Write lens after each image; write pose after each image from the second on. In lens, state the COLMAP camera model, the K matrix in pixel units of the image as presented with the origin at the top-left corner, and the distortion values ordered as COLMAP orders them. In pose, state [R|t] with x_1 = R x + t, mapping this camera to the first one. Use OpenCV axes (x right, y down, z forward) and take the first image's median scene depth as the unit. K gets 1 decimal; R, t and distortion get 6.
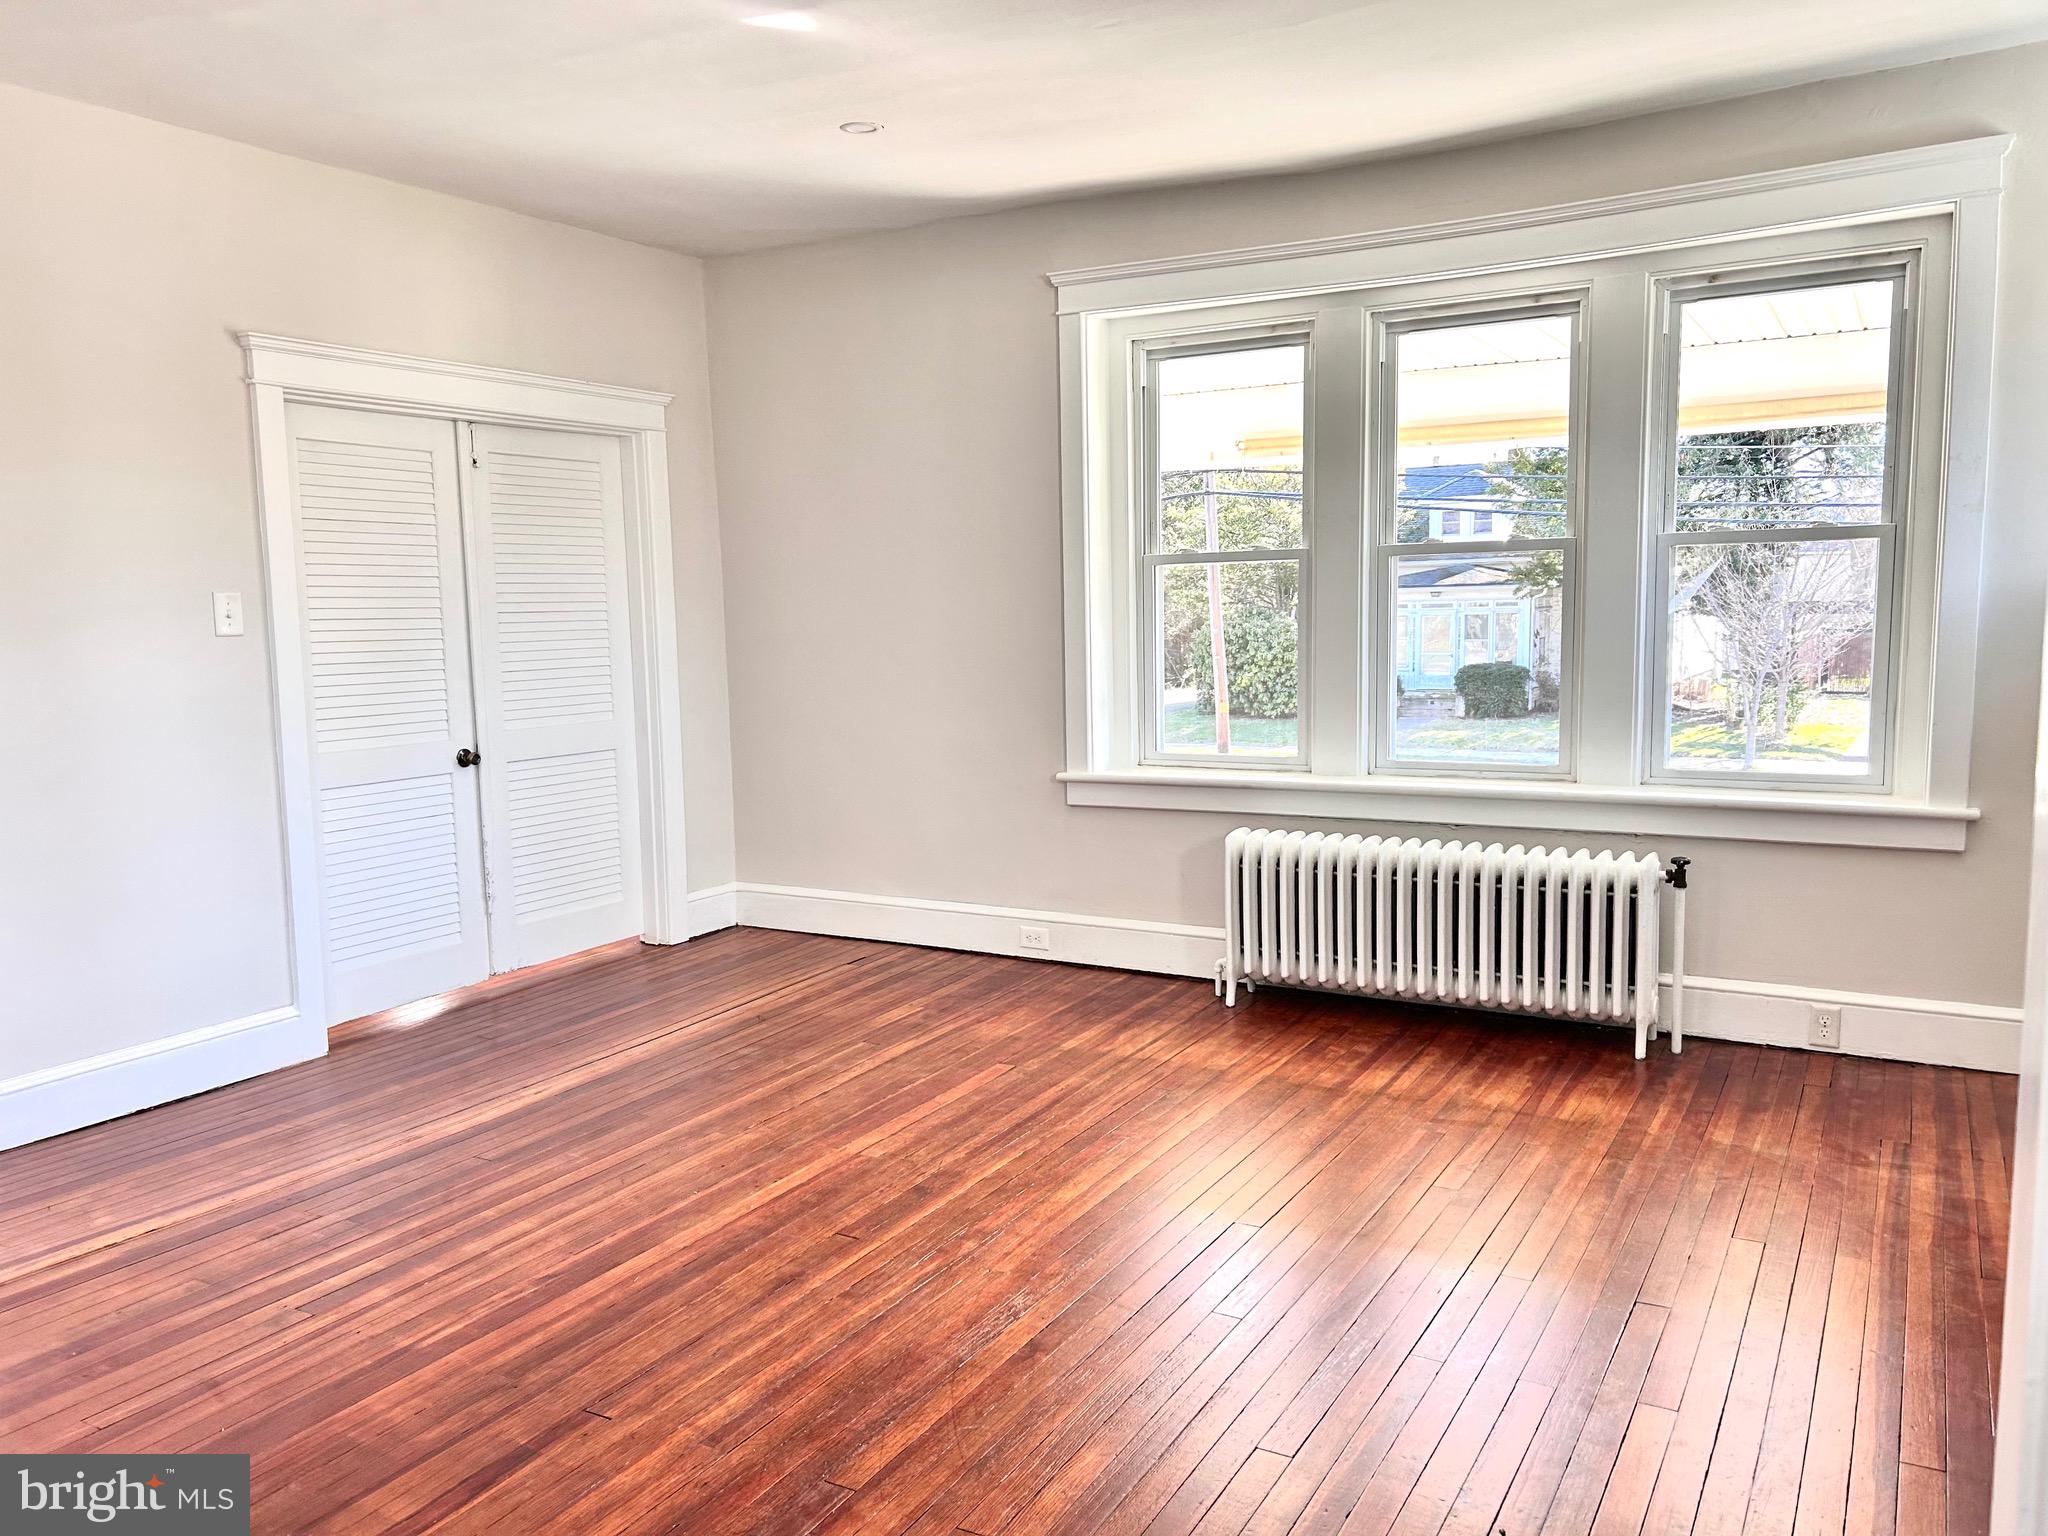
lens RADIAL K [[1535.4, 0, 1014.6], [0, 1535.4, 783.8], [0, 0, 1]] dist [0.056931, -0.062468]
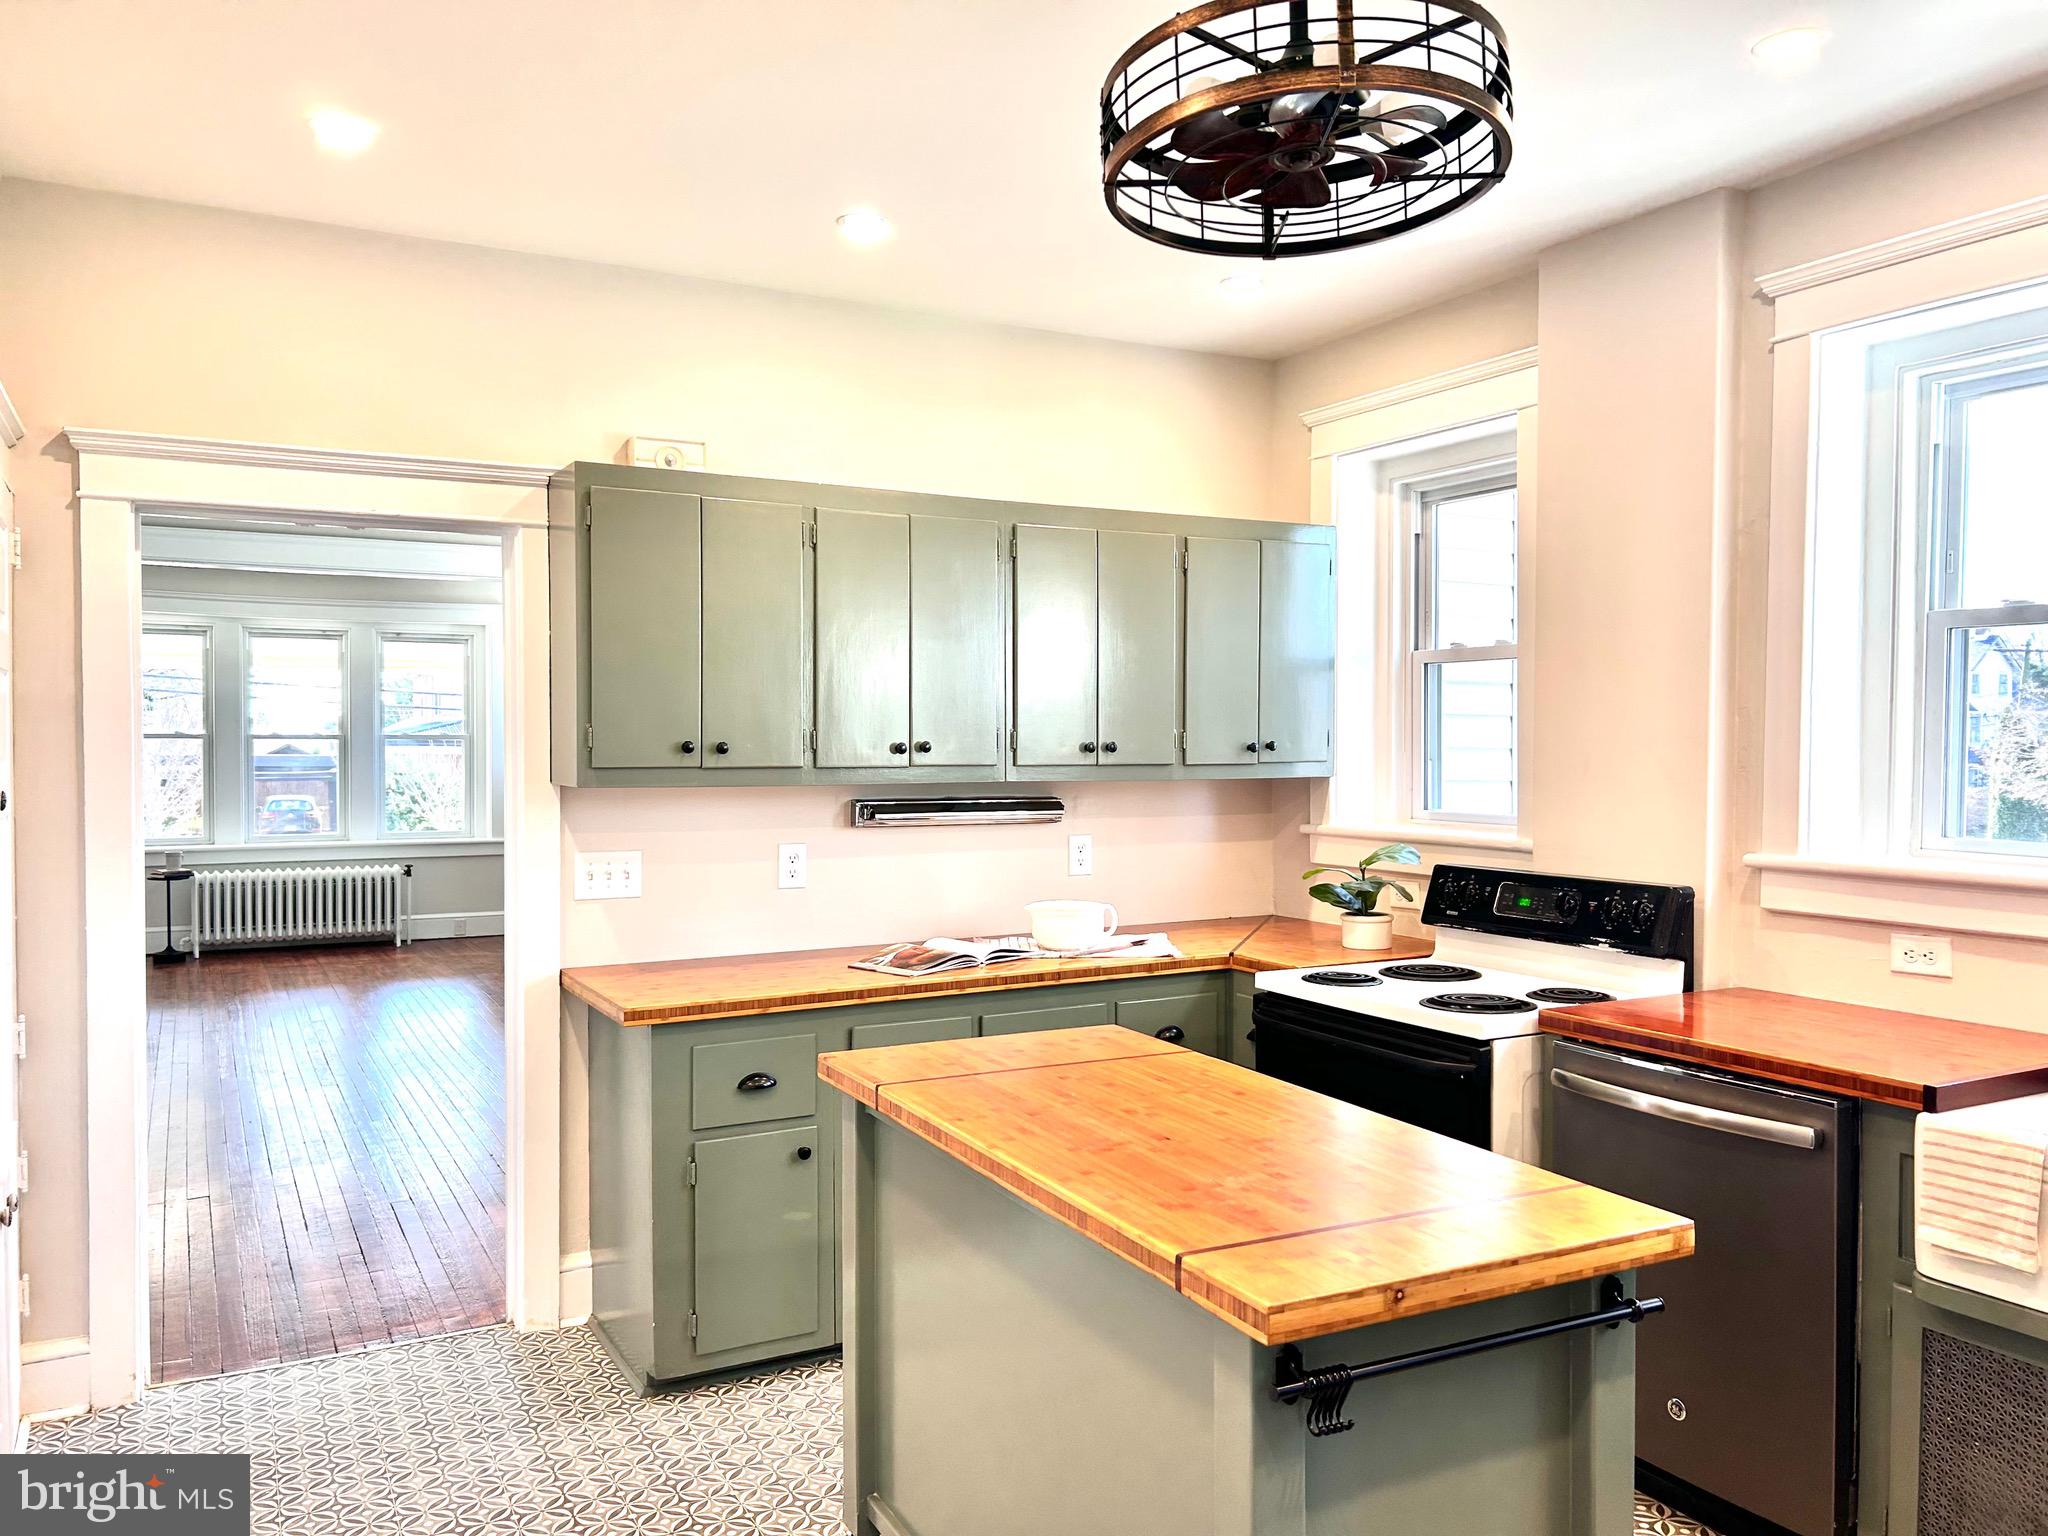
lens RADIAL K [[1535.4, 0, 1010.5], [0, 1535.4, 770.4], [0, 0, 1]] dist [0.056931, -0.062468]
pose [[0.521841, 0.001535, 0.853042, -1.177997], [0.089253, 0.994412, -0.056389, 0.122098], [-0.848361, 0.105562, 0.518787, -1.120568]]
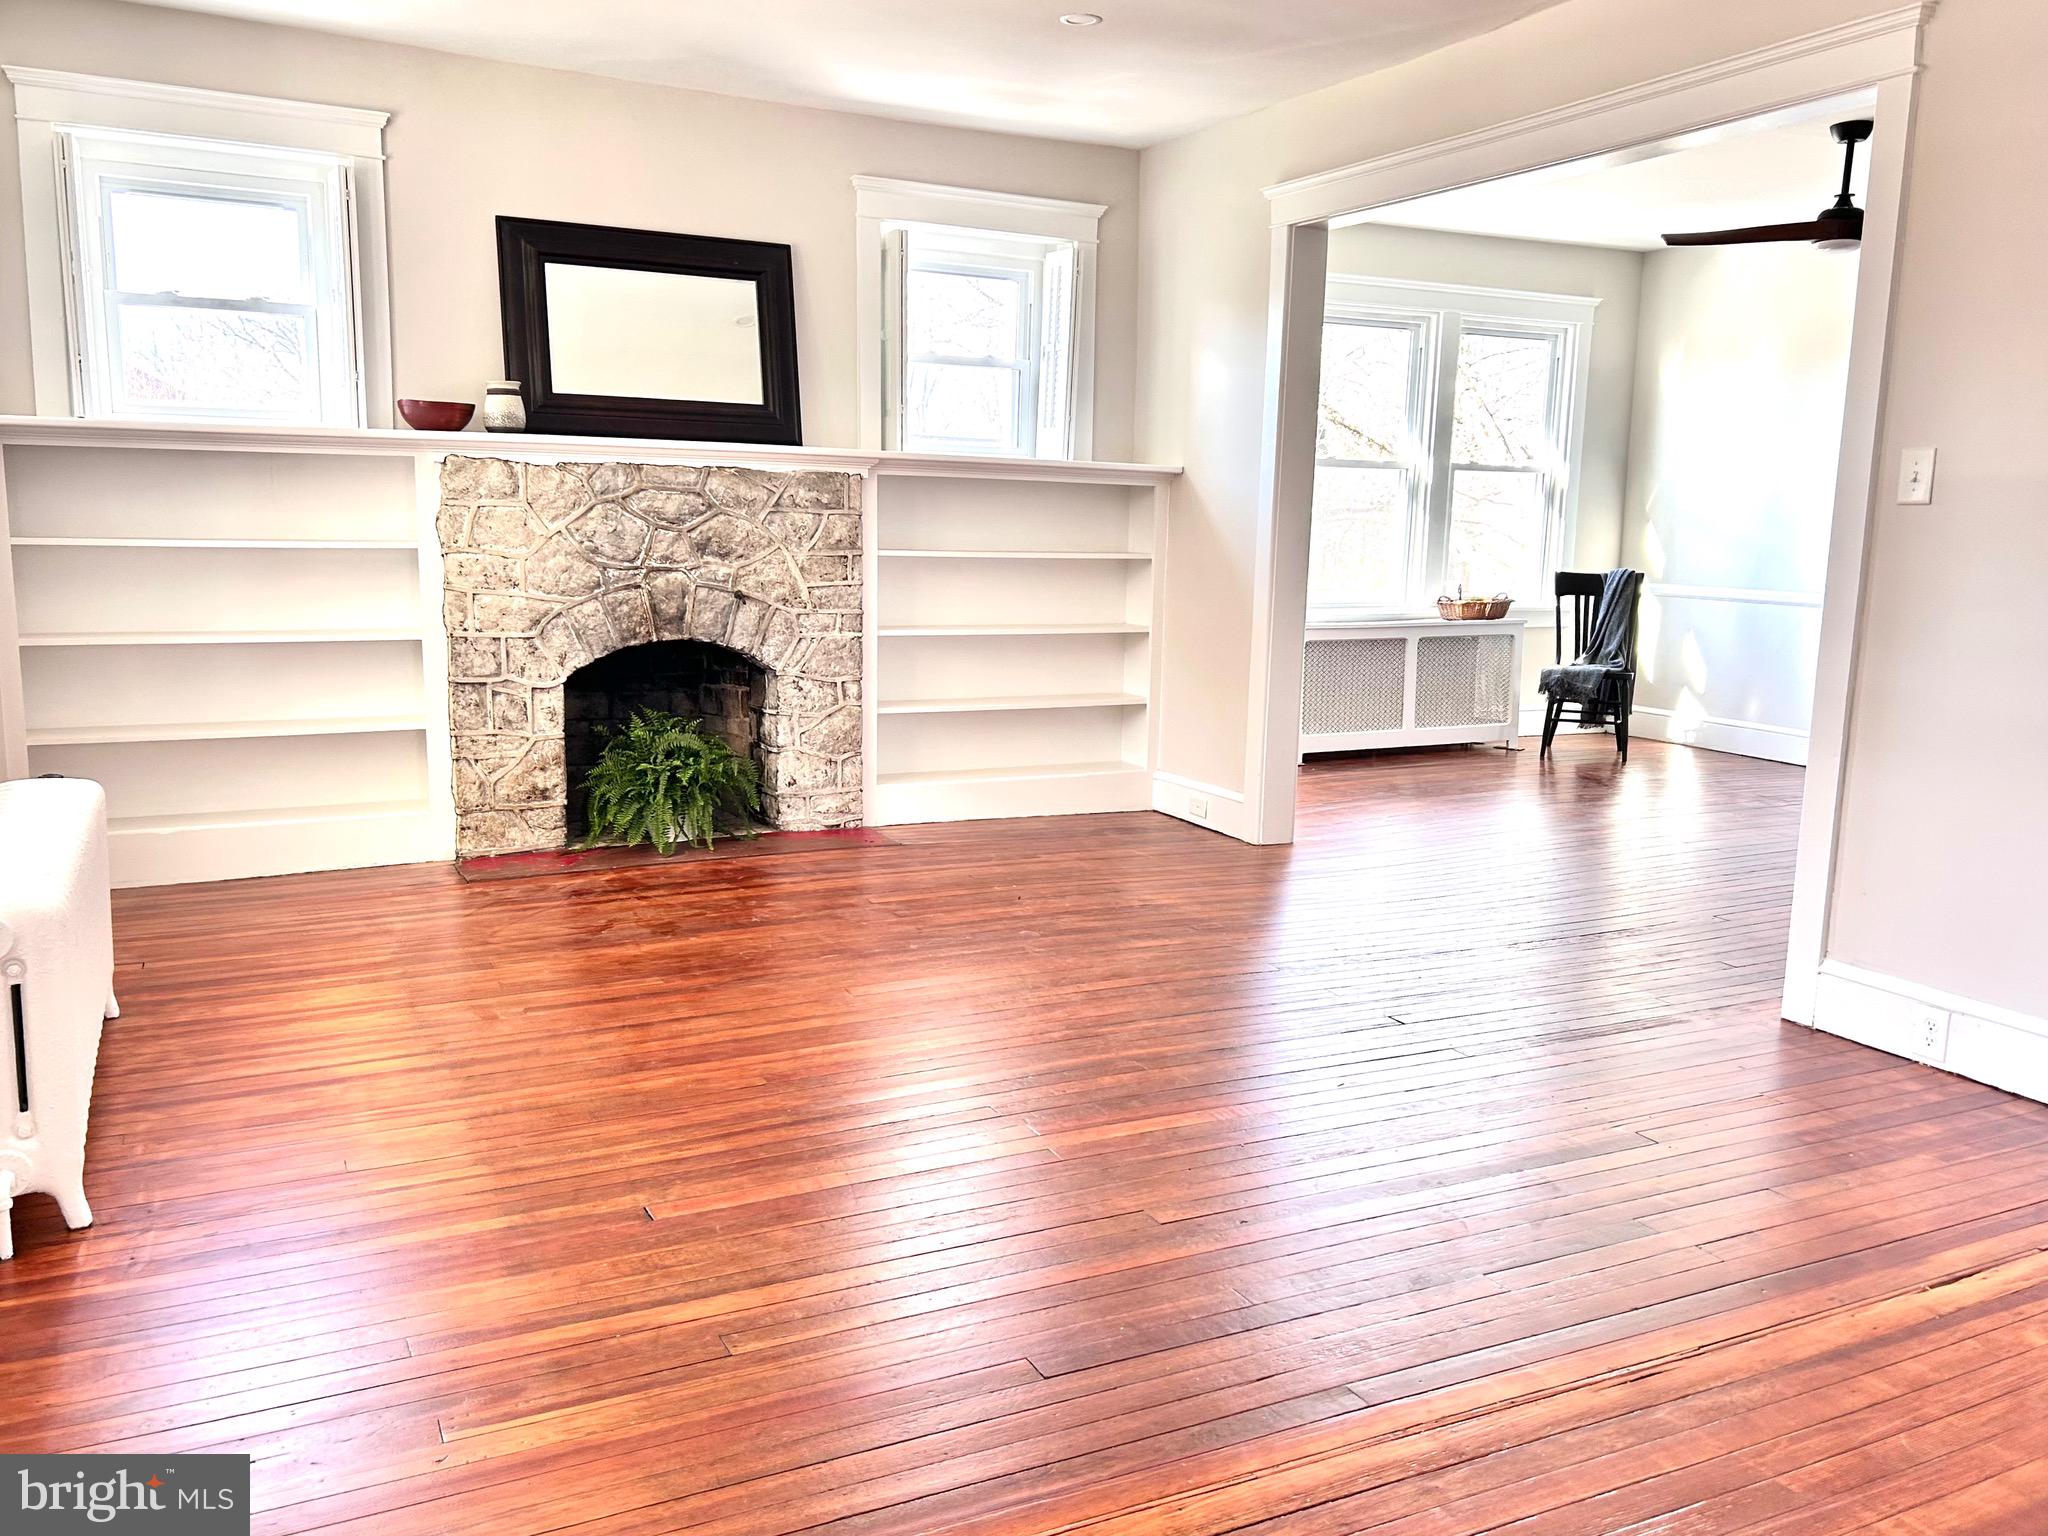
lens RADIAL K [[1617.5, 0, 1026.7], [0, 1617.5, 783.4], [0, 0, 1]] dist [0.078383, -0.088076]
pose [[-0.842205, -0.086454, 0.532182, -0.458900], [0.058917, 0.966392, 0.250231, -0.132502], [-0.535929, 0.242100, -0.808806, 1.405580]]
